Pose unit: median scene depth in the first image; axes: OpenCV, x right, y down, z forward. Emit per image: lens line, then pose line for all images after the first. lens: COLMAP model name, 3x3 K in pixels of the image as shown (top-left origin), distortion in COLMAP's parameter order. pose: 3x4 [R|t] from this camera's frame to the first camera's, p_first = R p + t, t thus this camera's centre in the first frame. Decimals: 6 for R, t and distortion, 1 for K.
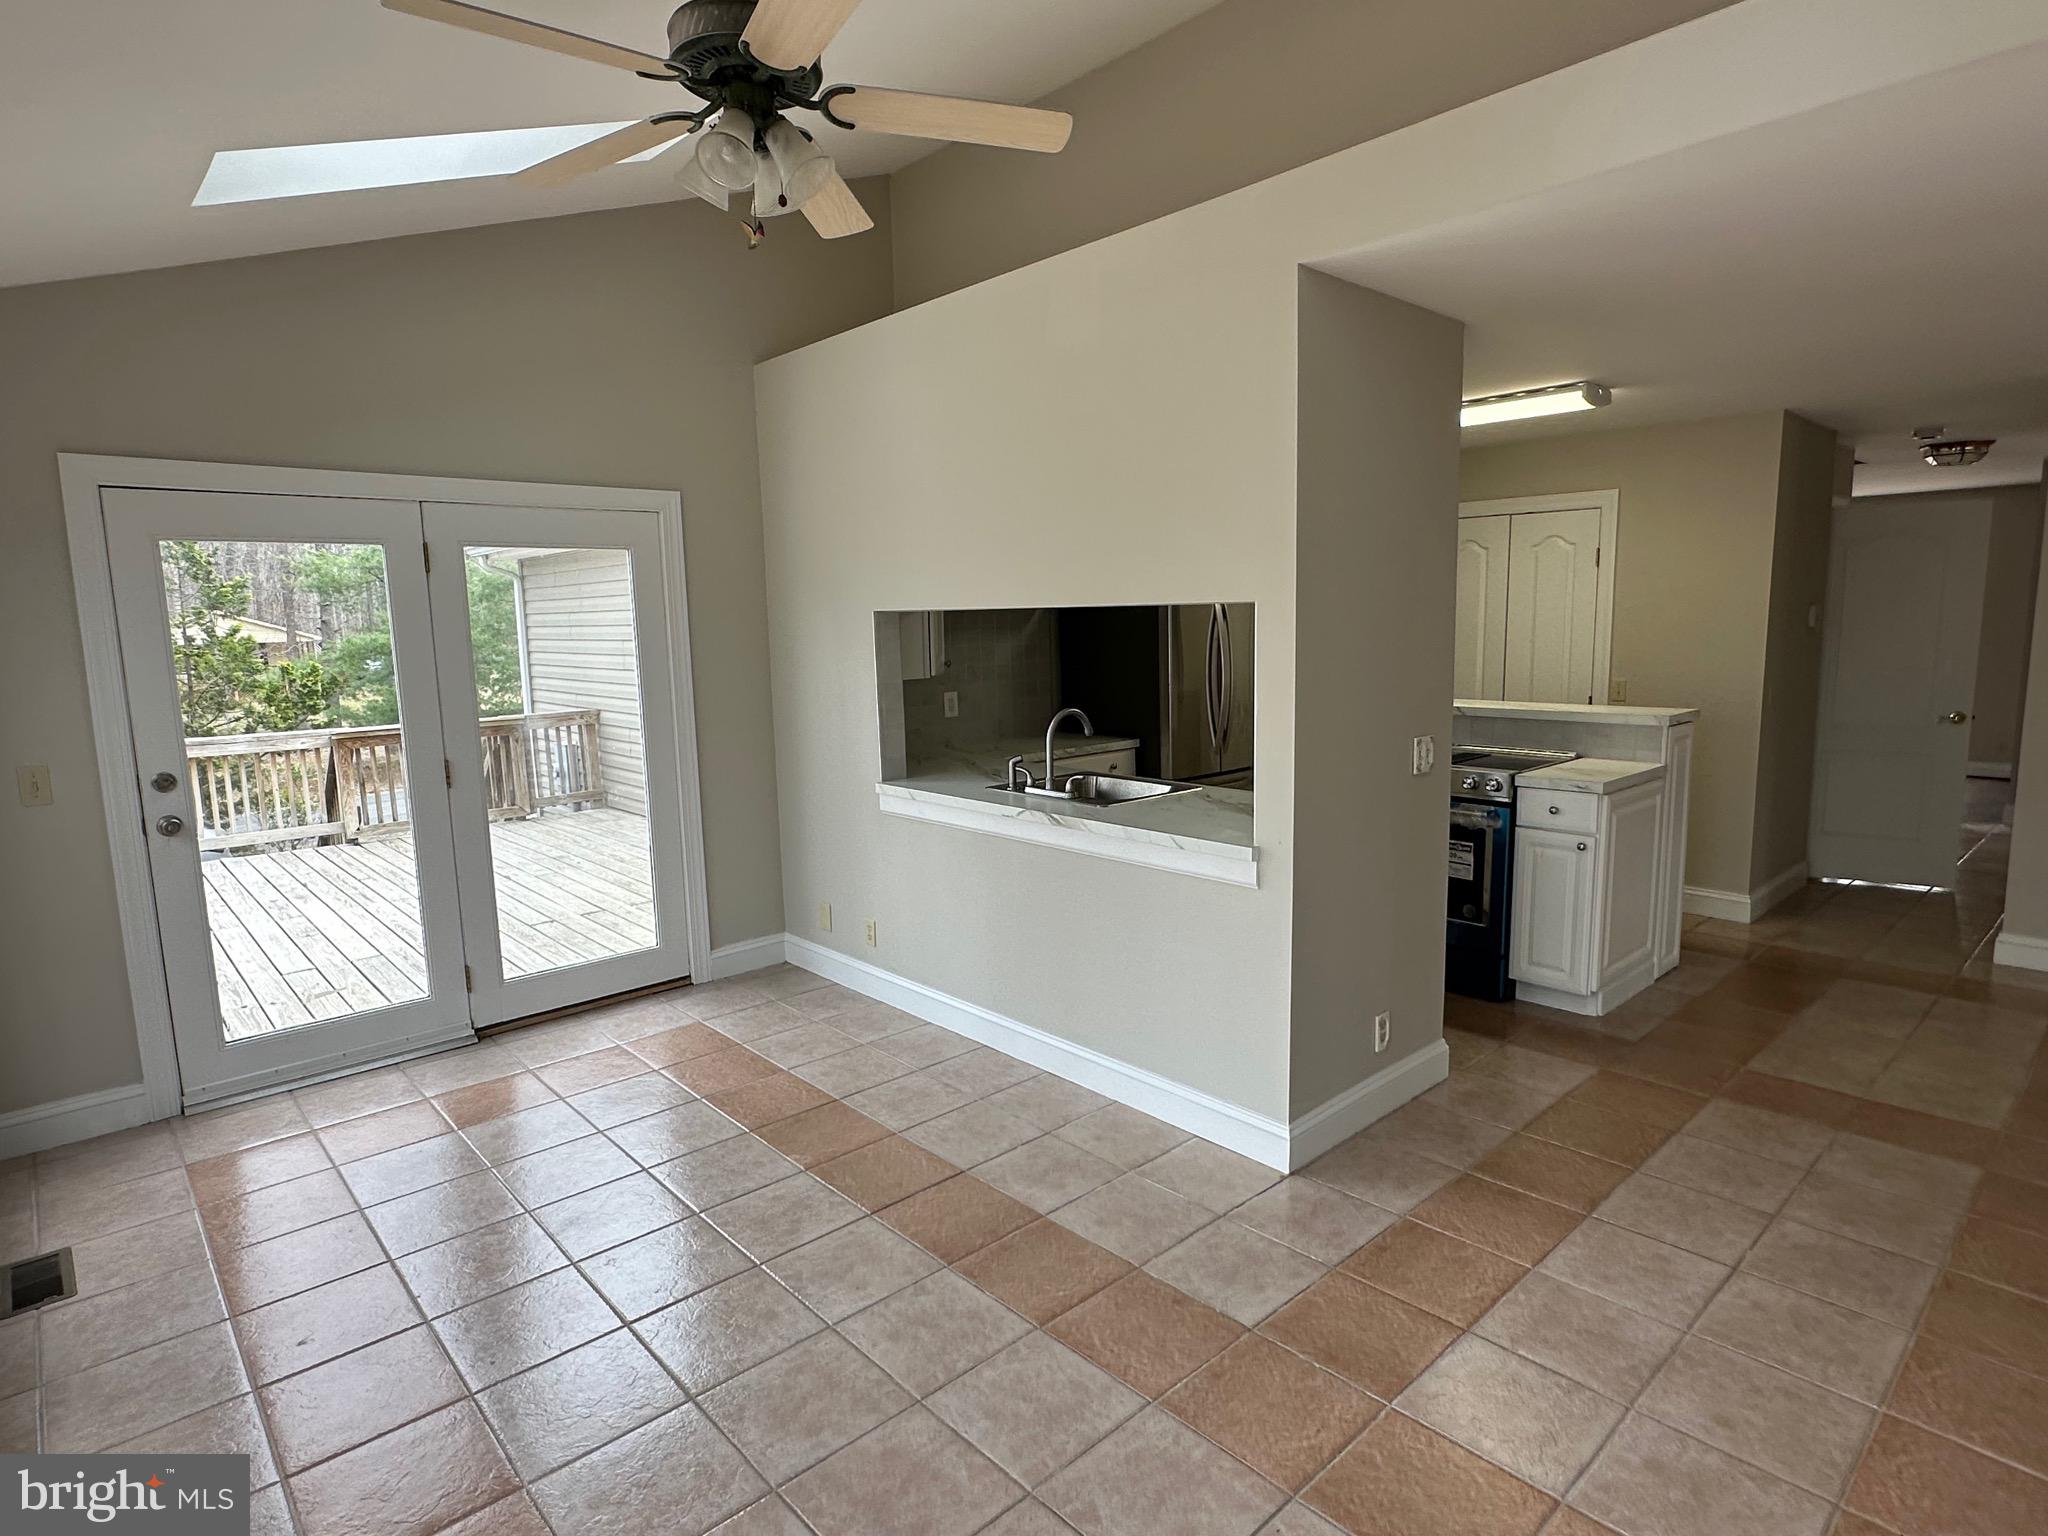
lens RADIAL K [[1098.9, 0, 1024.9], [0, 1098.9, 774.1], [0, 0, 1]] dist [-0.002664, 0.000884]
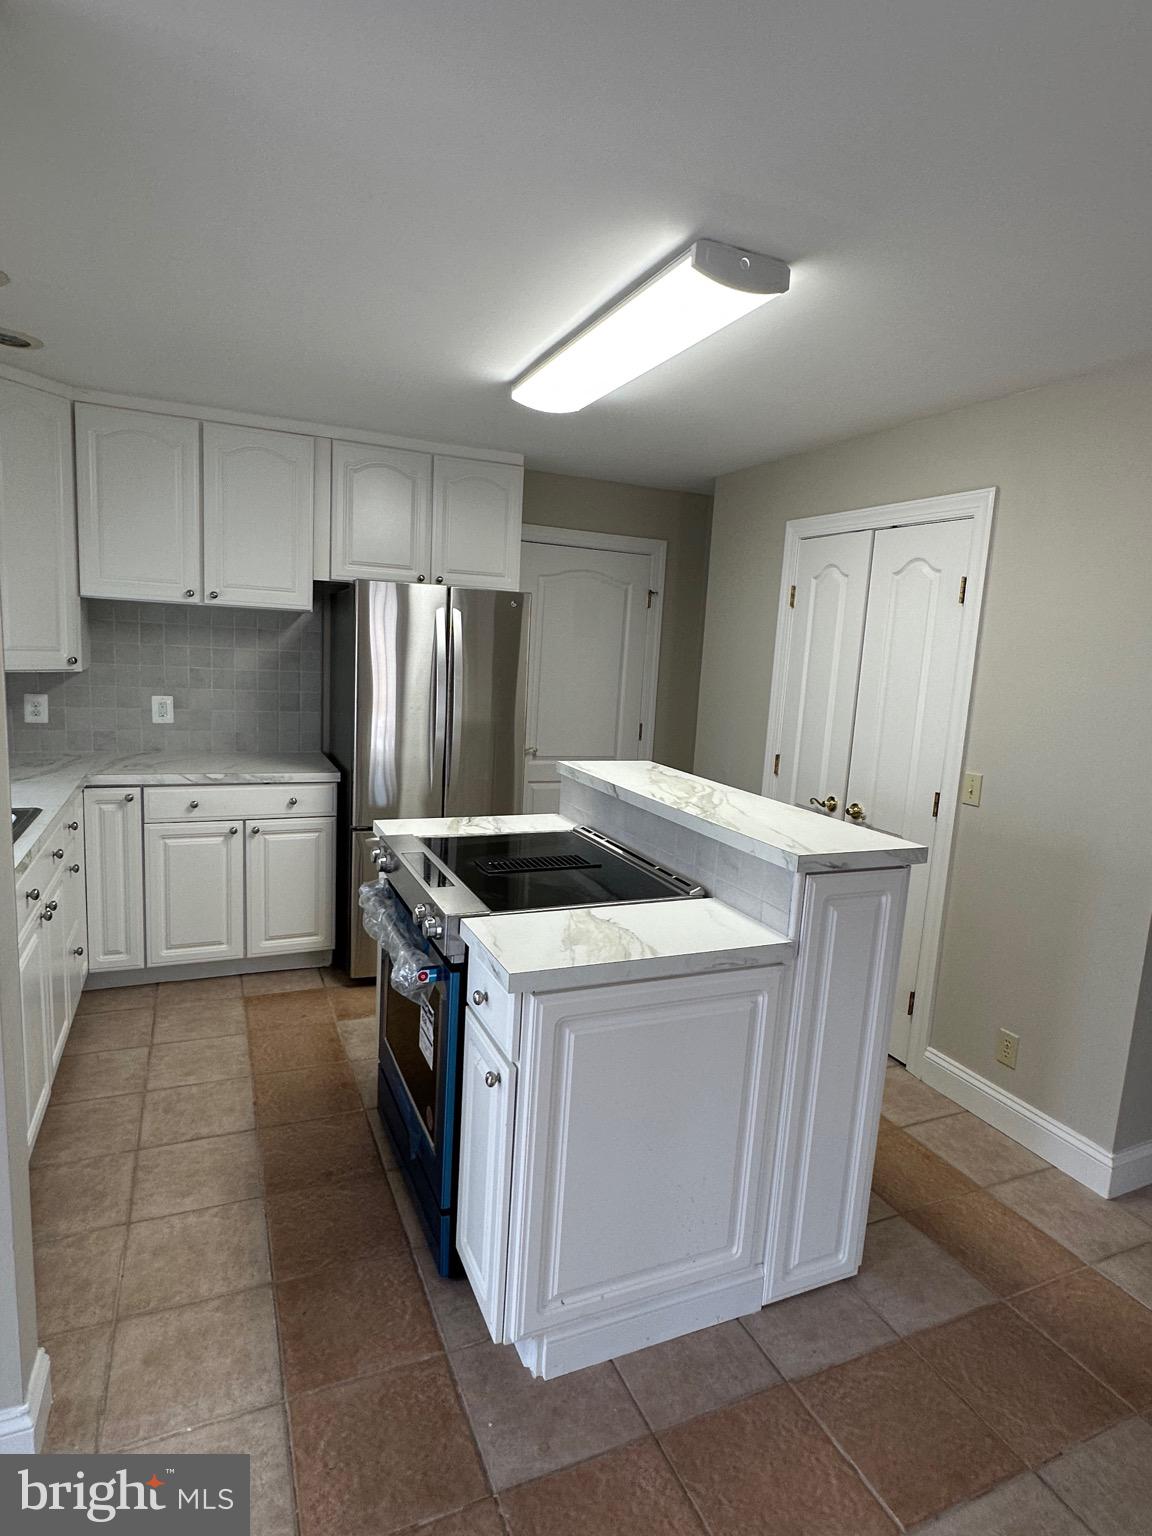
lens RADIAL K [[824.1, 0, 573.0], [0, 824.1, 767.4], [0, 0, 1]] dist [-0.002664, 0.000884]
pose [[0.945693, 0.121779, -0.301387, 0.636389], [-0.121721, 0.992382, 0.019048, -0.095798], [0.301410, 0.018672, 0.953312, 0.615112]]
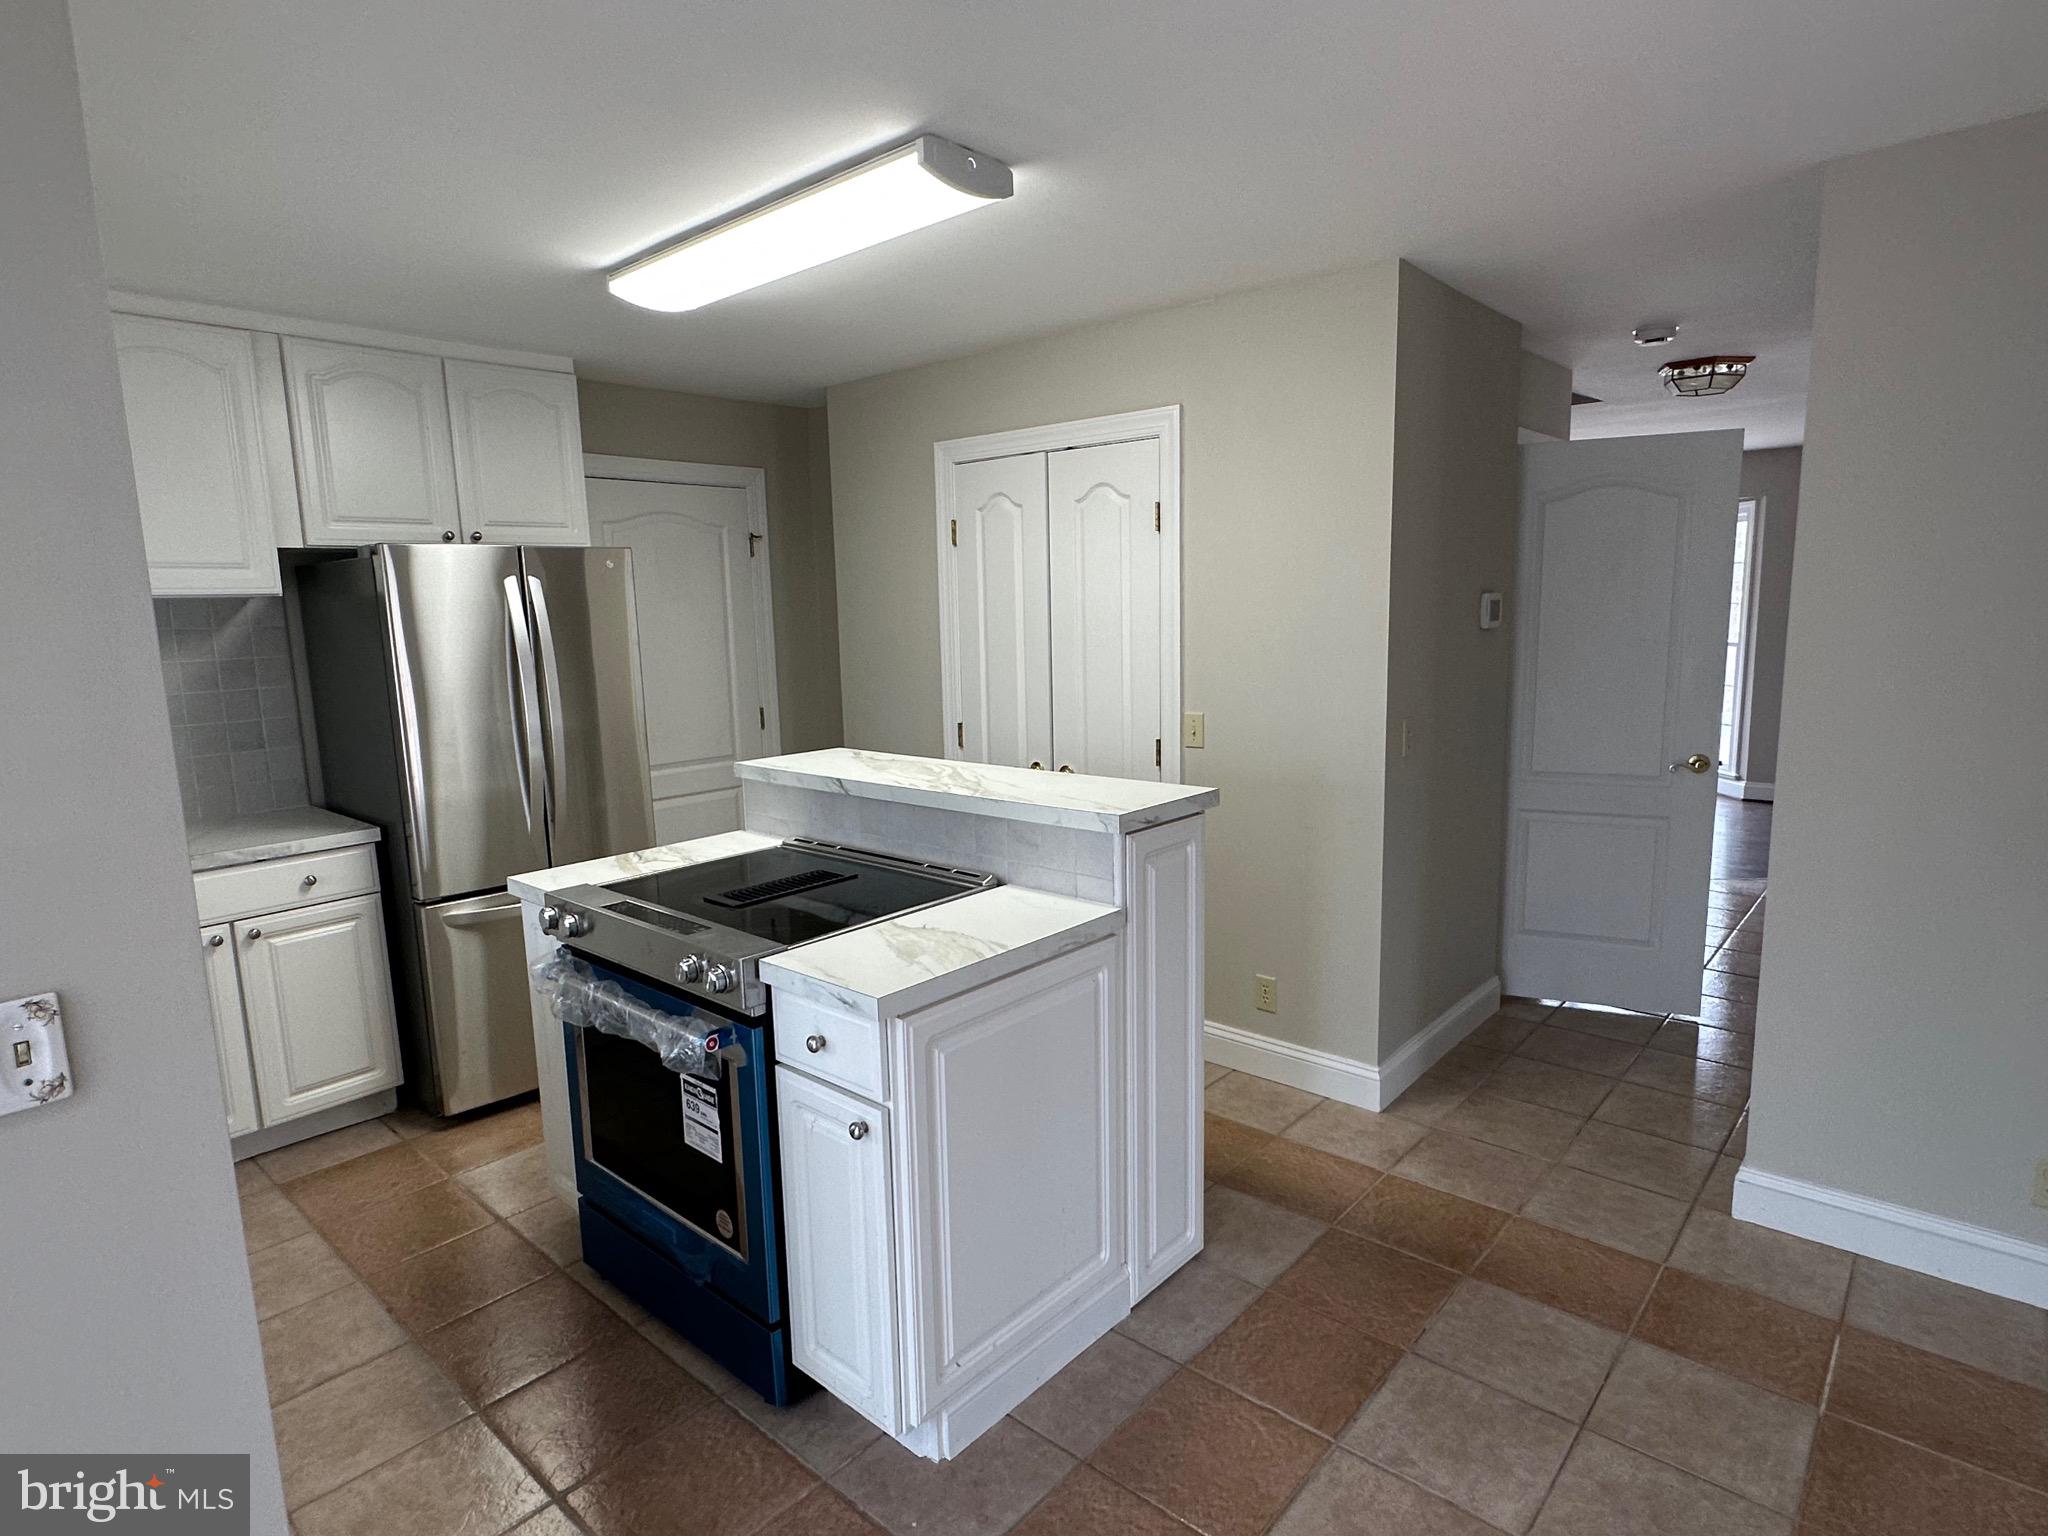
lens RADIAL K [[1098.9, 0, 1020.0], [0, 1098.9, 775.2], [0, 0, 1]] dist [-0.002664, 0.000884]
pose [[0.994360, -0.018791, 0.104376, 0.519964], [0.017600, 0.999769, 0.012321, -0.083061], [-0.104583, -0.010414, 0.994462, 0.535371]]
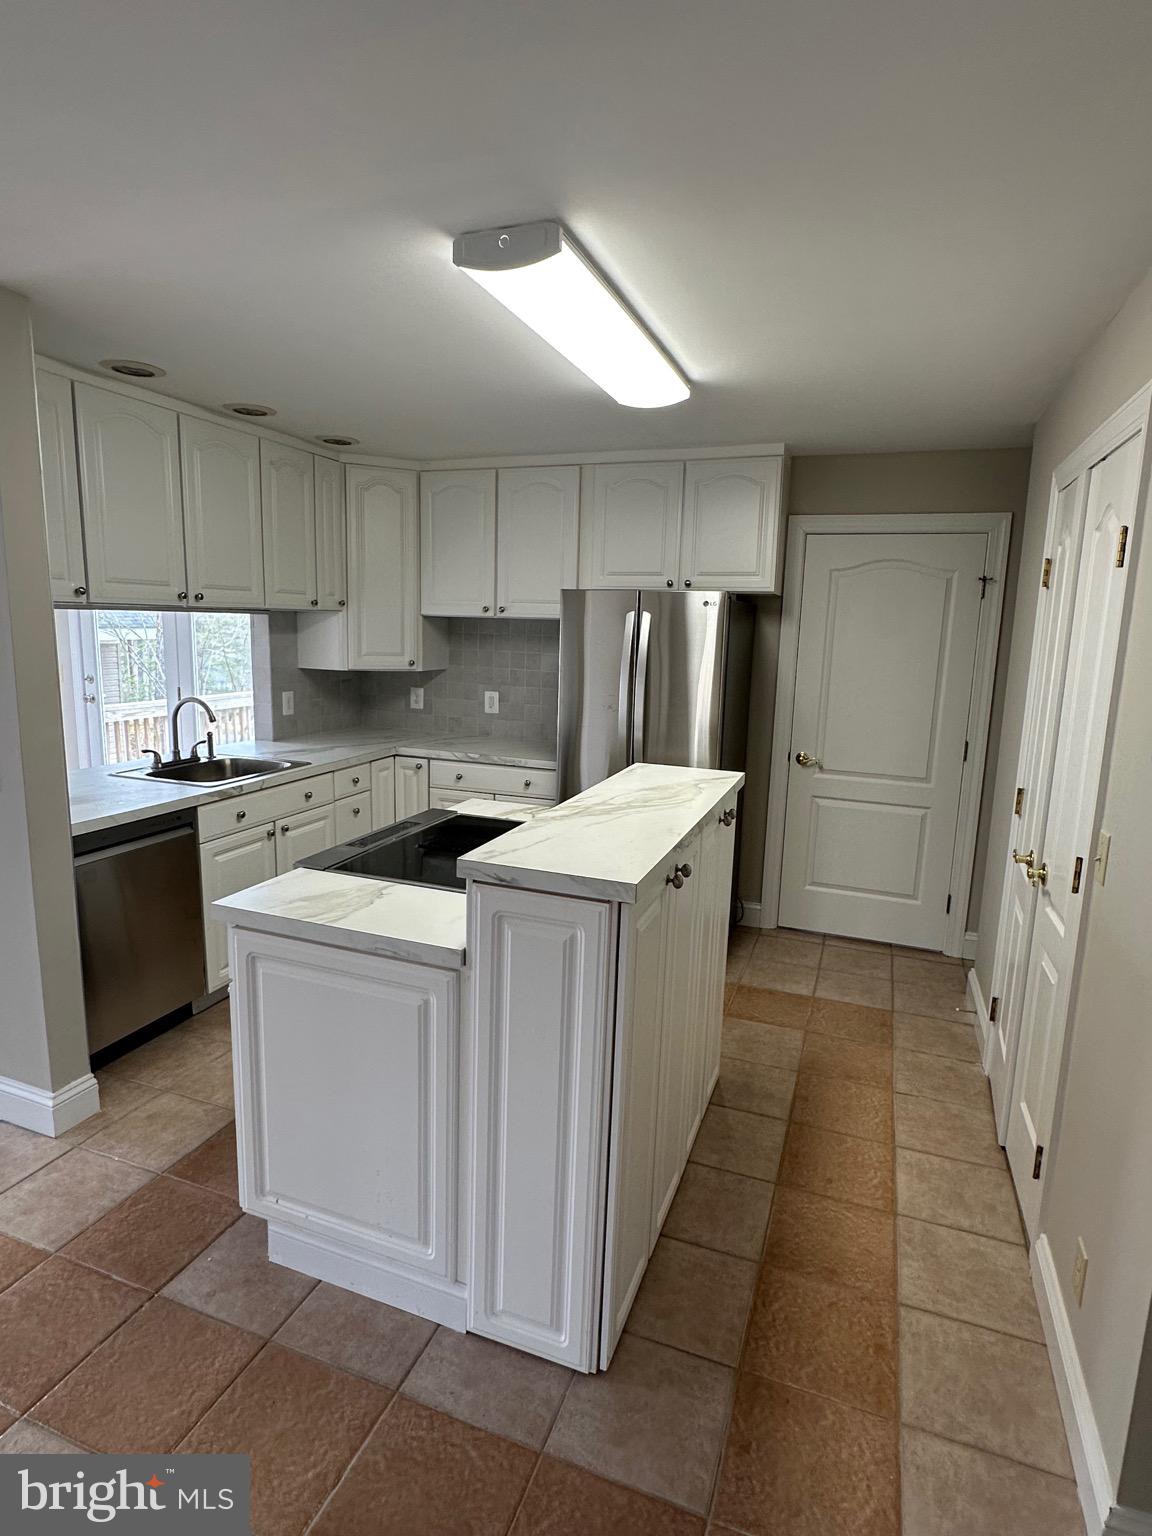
lens RADIAL K [[824.1, 0, 574.4], [0, 824.1, 767.7], [0, 0, 1]] dist [-0.002664, 0.000884]
pose [[0.455312, 0.188144, -0.870226, 0.997699], [-0.166458, 0.978171, 0.124390, -0.160935], [0.874633, 0.088220, 0.476691, 0.915340]]
